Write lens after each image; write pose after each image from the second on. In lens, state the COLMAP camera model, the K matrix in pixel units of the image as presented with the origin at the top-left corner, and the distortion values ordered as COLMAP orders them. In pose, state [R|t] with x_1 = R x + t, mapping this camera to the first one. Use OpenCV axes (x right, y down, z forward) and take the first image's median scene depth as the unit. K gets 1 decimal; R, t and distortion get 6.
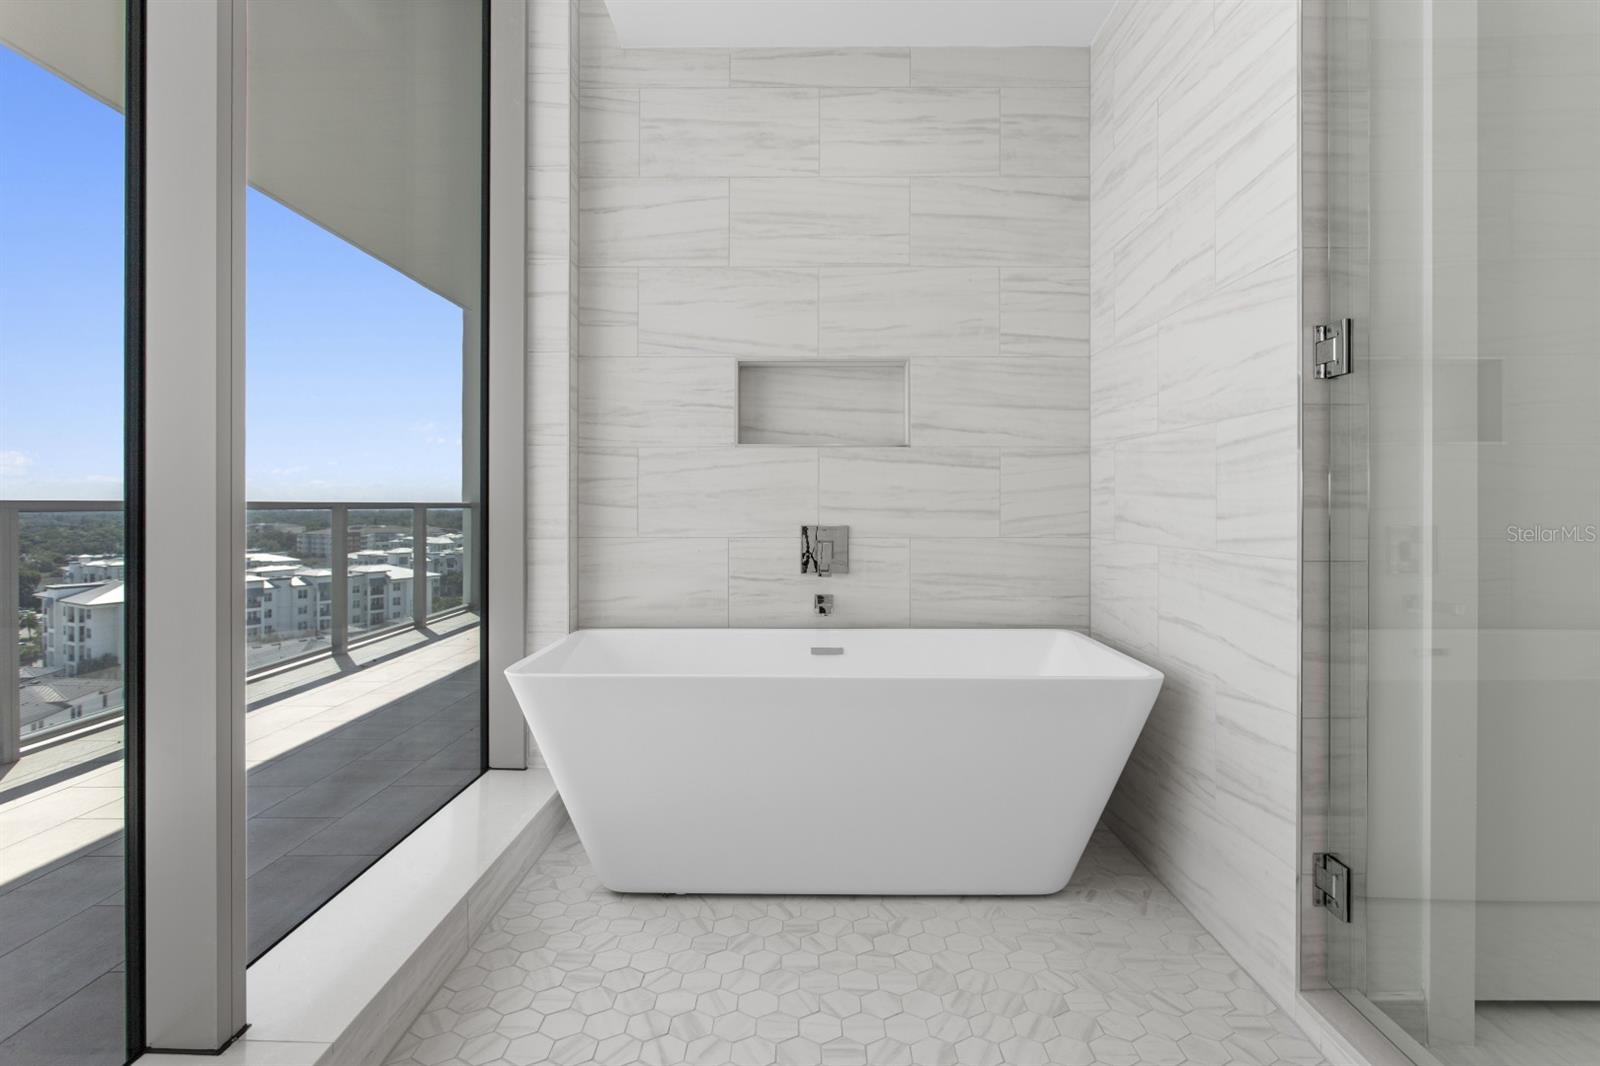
lens RADIAL K [[798.3, 0, 791.4], [0, 798.3, 509.0], [0, 0, 1]] dist [-0.002469, -0.000859]
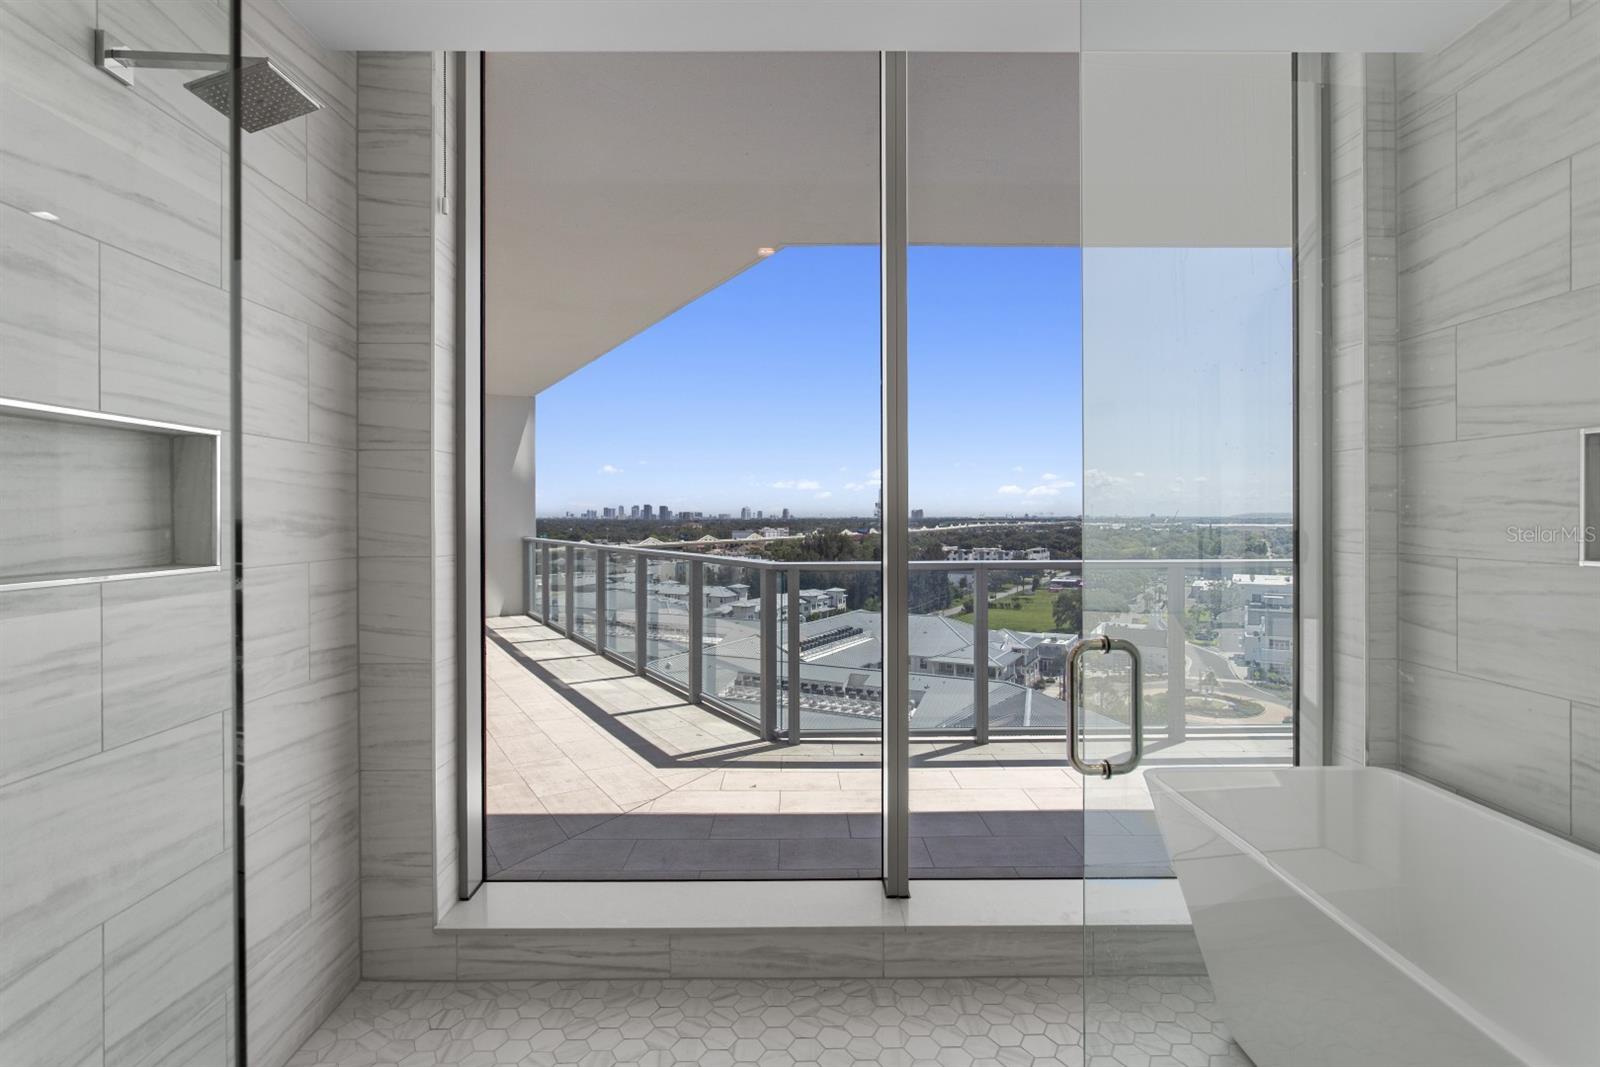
lens RADIAL K [[798.3, 0, 800.8], [0, 798.3, 524.0], [0, 0, 1]] dist [-0.002469, -0.000859]
pose [[0.016892, 0.011557, -0.999791, 0.571123], [0.005749, 0.999916, 0.011656, -0.122763], [0.999841, -0.005945, 0.016824, 0.349966]]
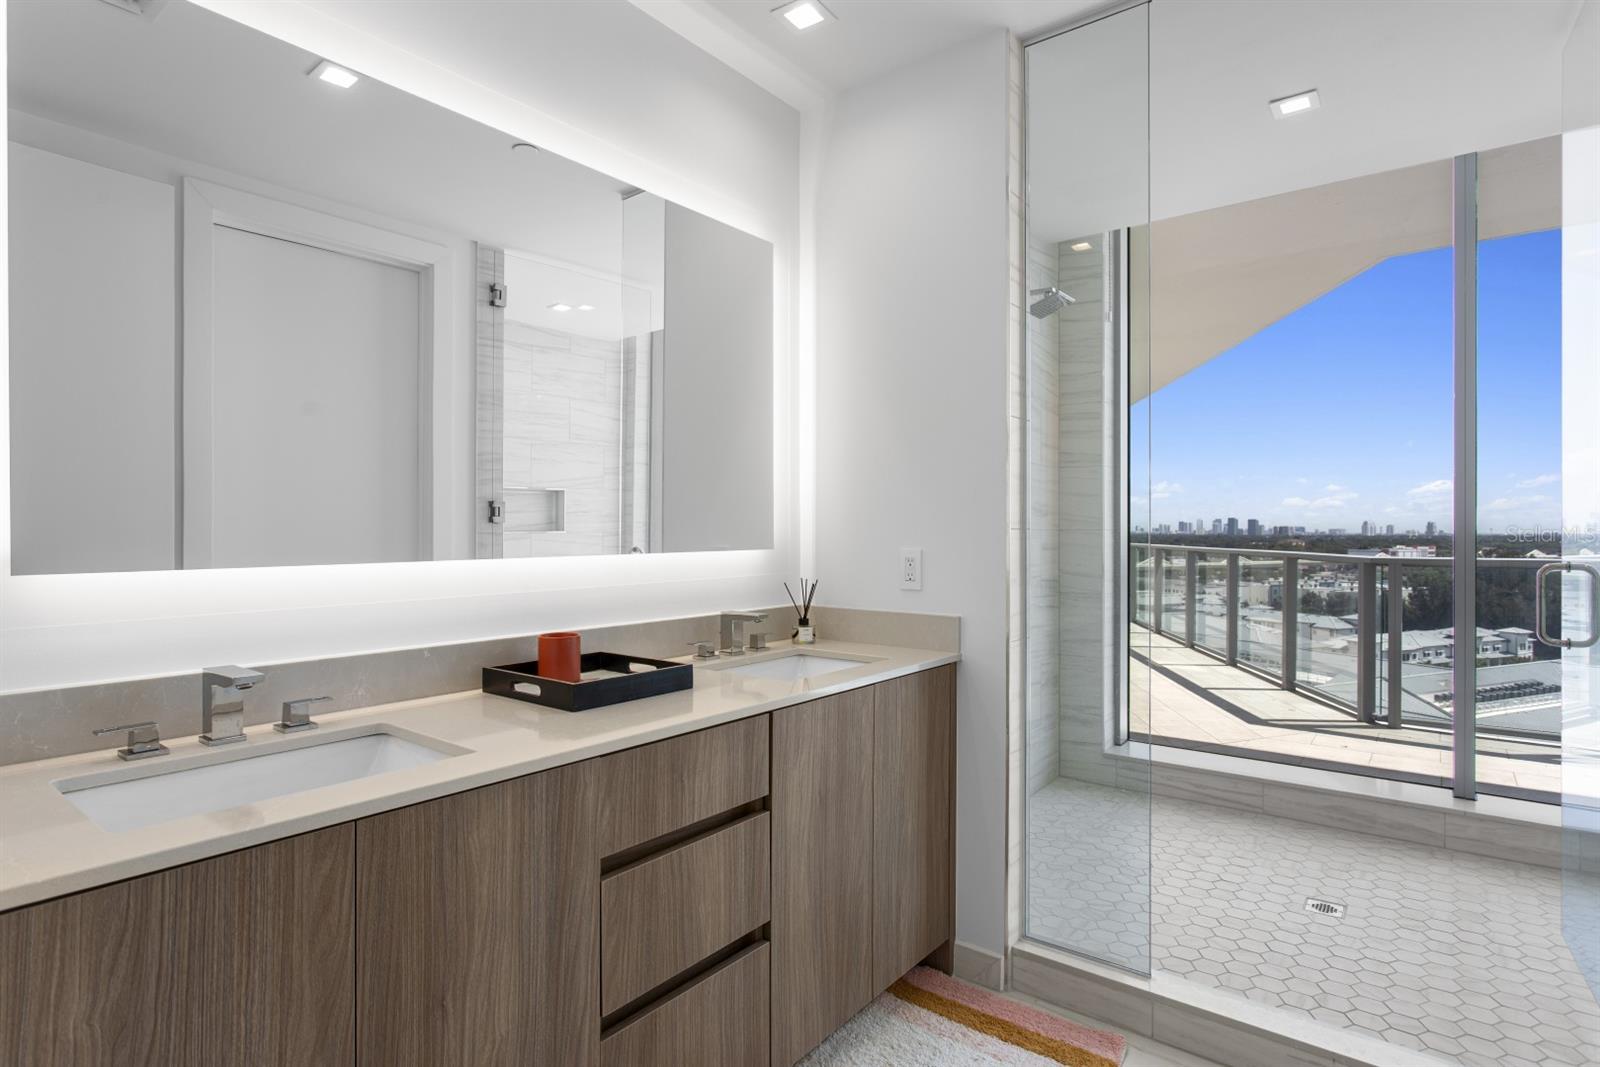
lens RADIAL K [[826.0, 0, 805.3], [0, 826.0, 531.2], [0, 0, 1]] dist [-0.001313, 0.000803]
pose [[-0.605289, 0.001770, -0.796004, 1.197075], [0.004205, 0.999991, -0.000973, -0.078773], [0.795995, -0.003936, -0.605290, 0.437699]]
